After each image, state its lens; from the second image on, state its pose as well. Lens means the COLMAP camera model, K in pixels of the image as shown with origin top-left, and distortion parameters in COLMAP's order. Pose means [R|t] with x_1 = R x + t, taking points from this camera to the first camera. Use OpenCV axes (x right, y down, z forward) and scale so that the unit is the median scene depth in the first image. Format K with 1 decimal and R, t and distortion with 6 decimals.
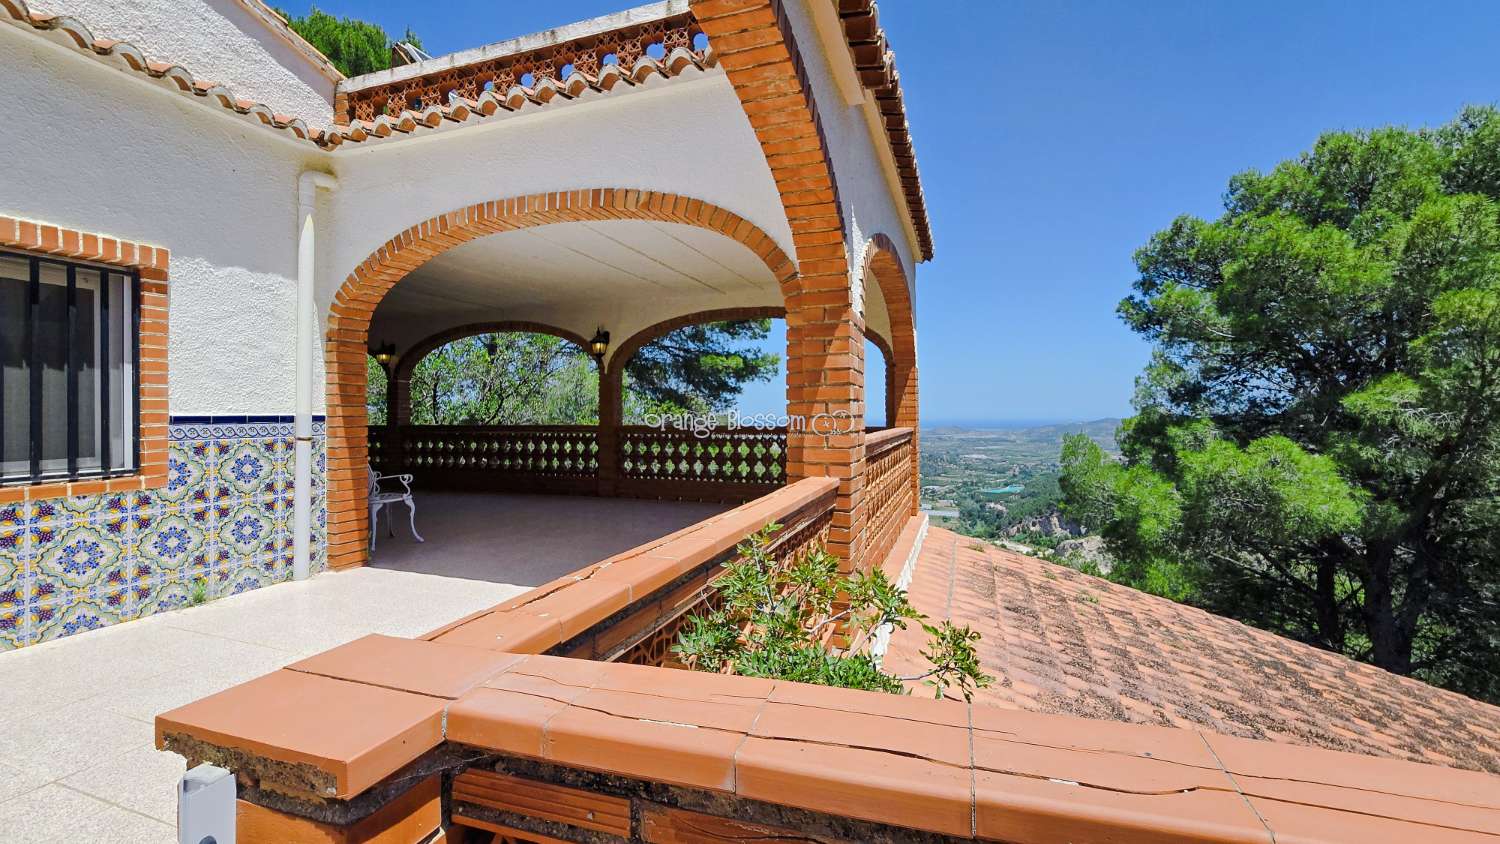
lens RADIAL K [[615.9, 0, 755.2], [0, 615.9, 408.4], [0, 0, 1]] dist [-0.004691, 0.000607]
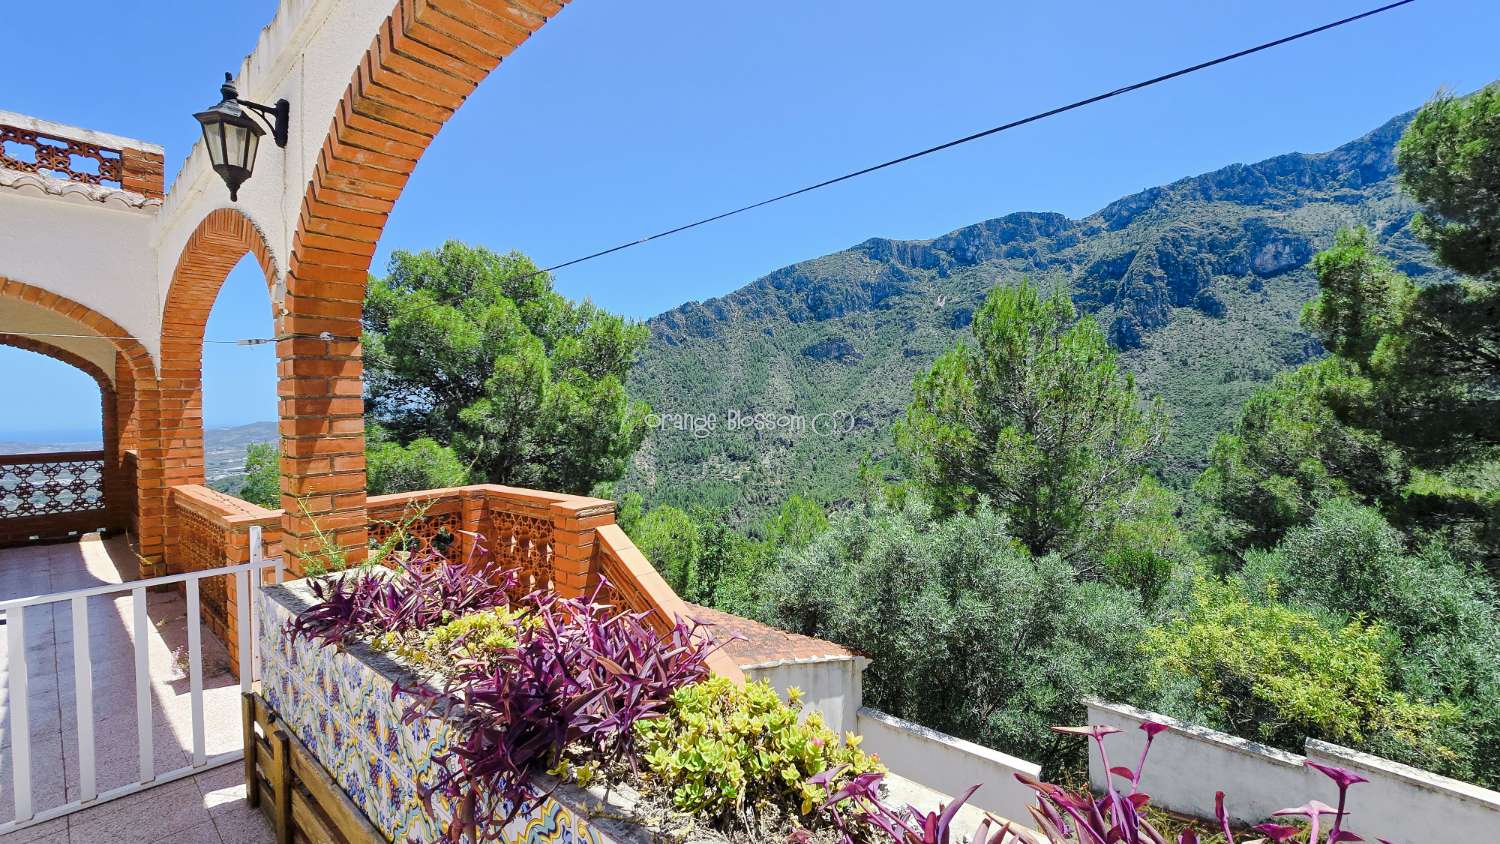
lens RADIAL K [[611.2, 0, 755.4], [0, 611.2, 409.5], [0, 0, 1]] dist [-0.003578, -0.000334]
pose [[0.360298, -0.014451, 0.932725, -0.260474], [0.014981, 0.999841, 0.009704, -0.024935], [-0.932717, 0.010477, 0.360458, -0.304738]]
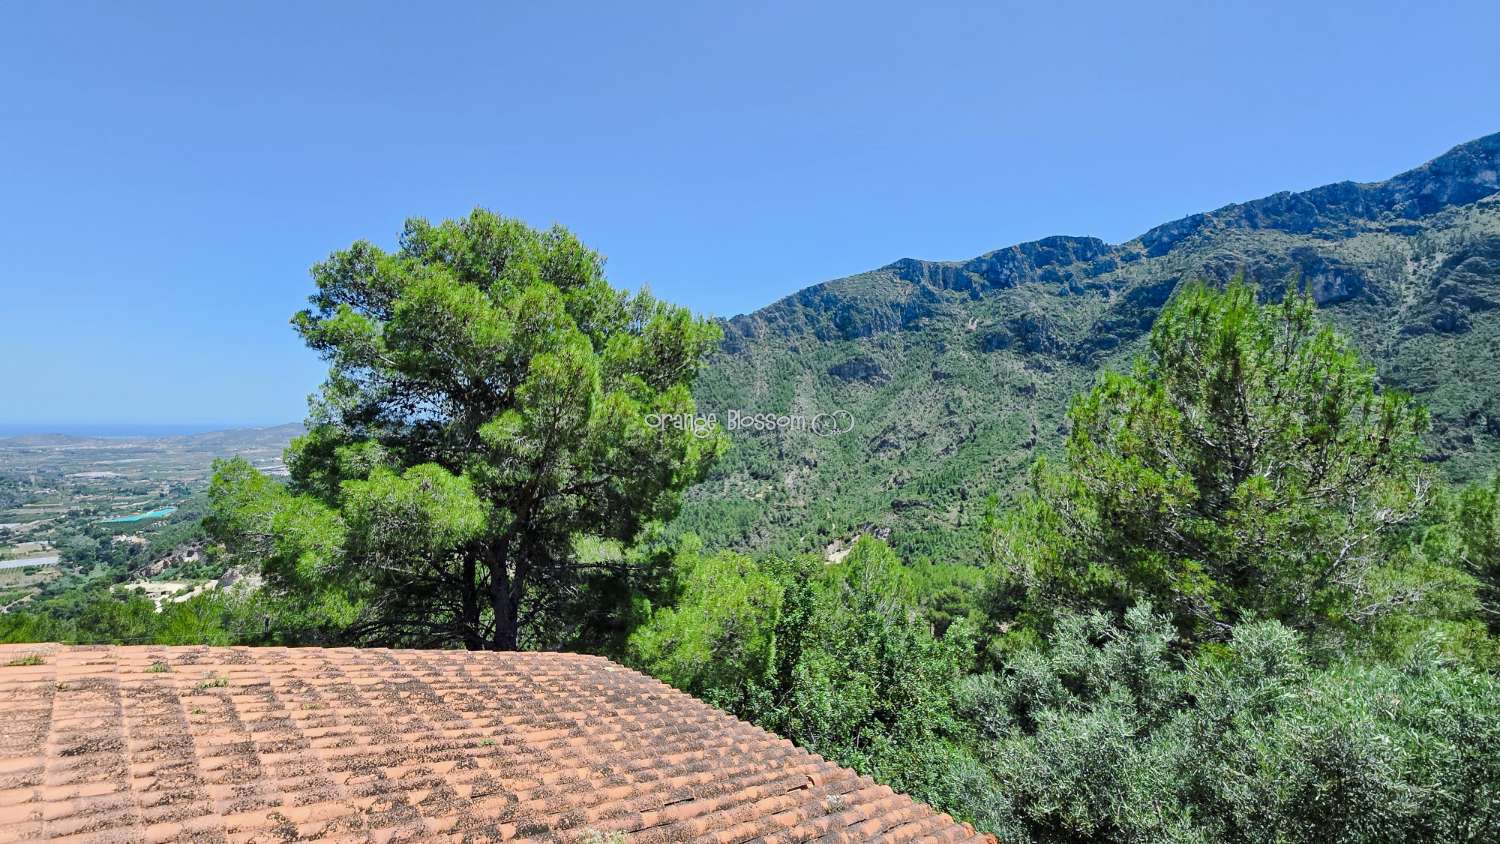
lens RADIAL K [[615.9, 0, 755.2], [0, 615.9, 408.4], [0, 0, 1]] dist [-0.004691, 0.000607]
pose [[0.395295, 0.026686, 0.918167, 0.033390], [-0.019445, 0.999597, -0.020681, -0.036327], [-0.918349, -0.009679, 0.395654, -0.002334]]
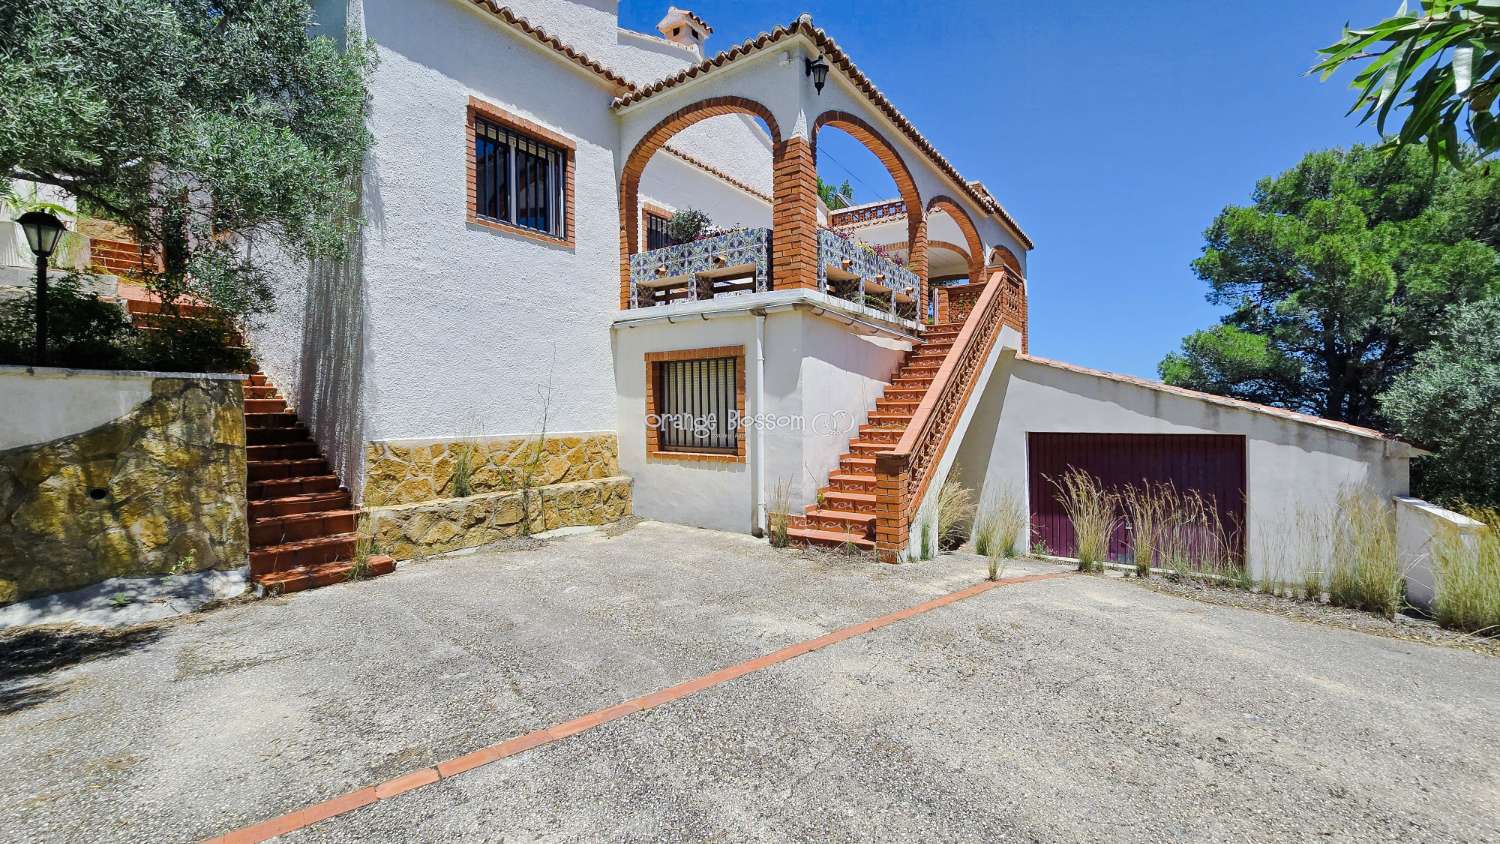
lens RADIAL K [[615.9, 0, 755.2], [0, 615.9, 408.4], [0, 0, 1]] dist [-0.004691, 0.000607]
pose [[0.963438, -0.003835, -0.267905, -0.075315], [0.006096, 0.999952, 0.007609, 0.243227], [0.267863, -0.008964, 0.963415, -1.108485]]
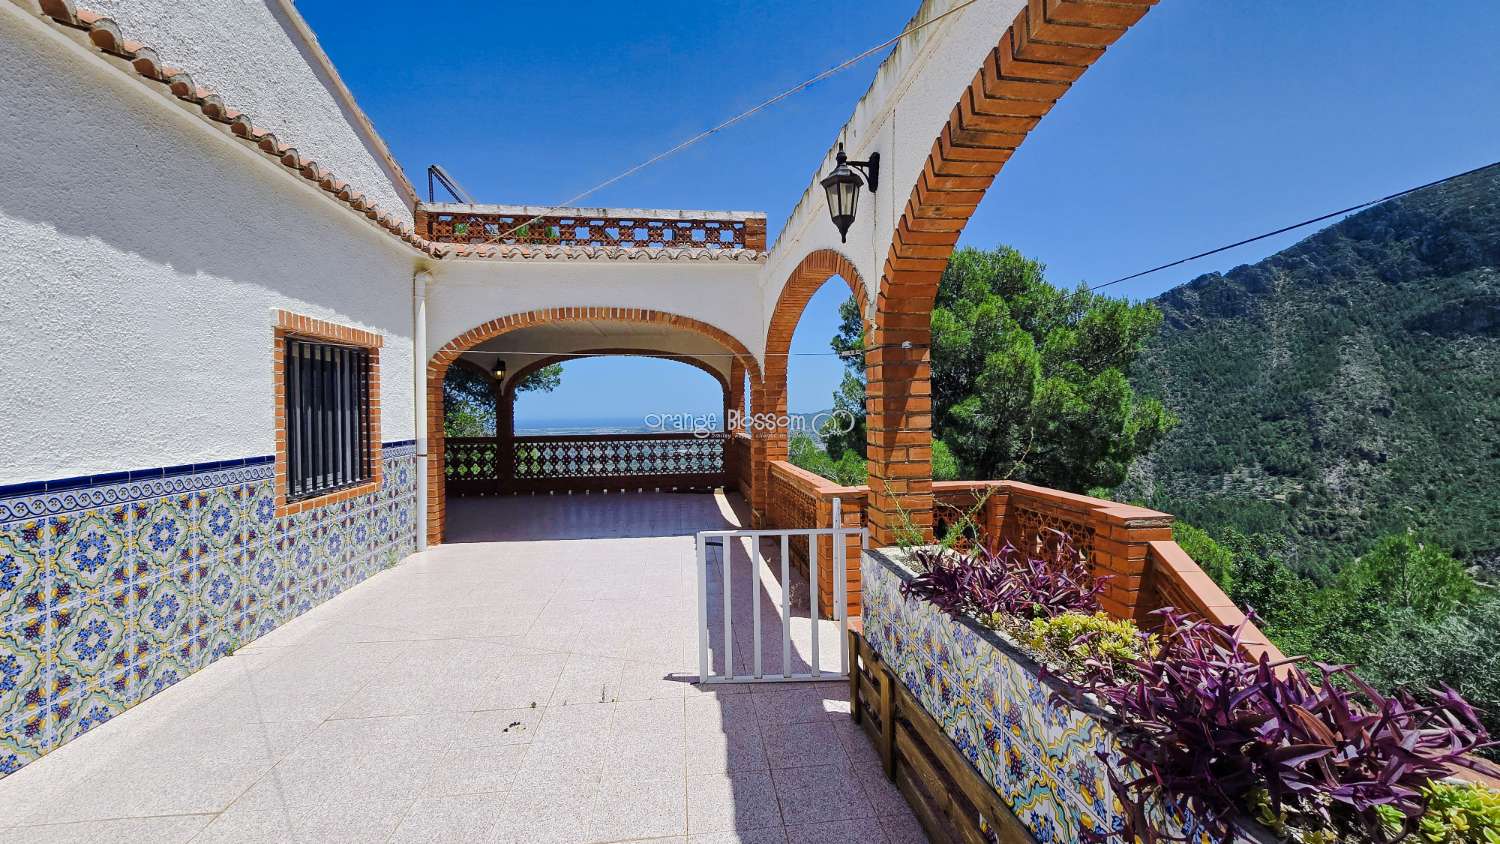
lens RADIAL K [[611.5, 0, 755.5], [0, 611.5, 409.3], [0, 0, 1]] dist [-0.000750, -0.001055]
pose [[0.895189, -0.011364, 0.445542, -0.286076], [0.009533, 0.999934, 0.006351, -0.026584], [-0.445585, -0.001438, 0.895238, -0.282995]]
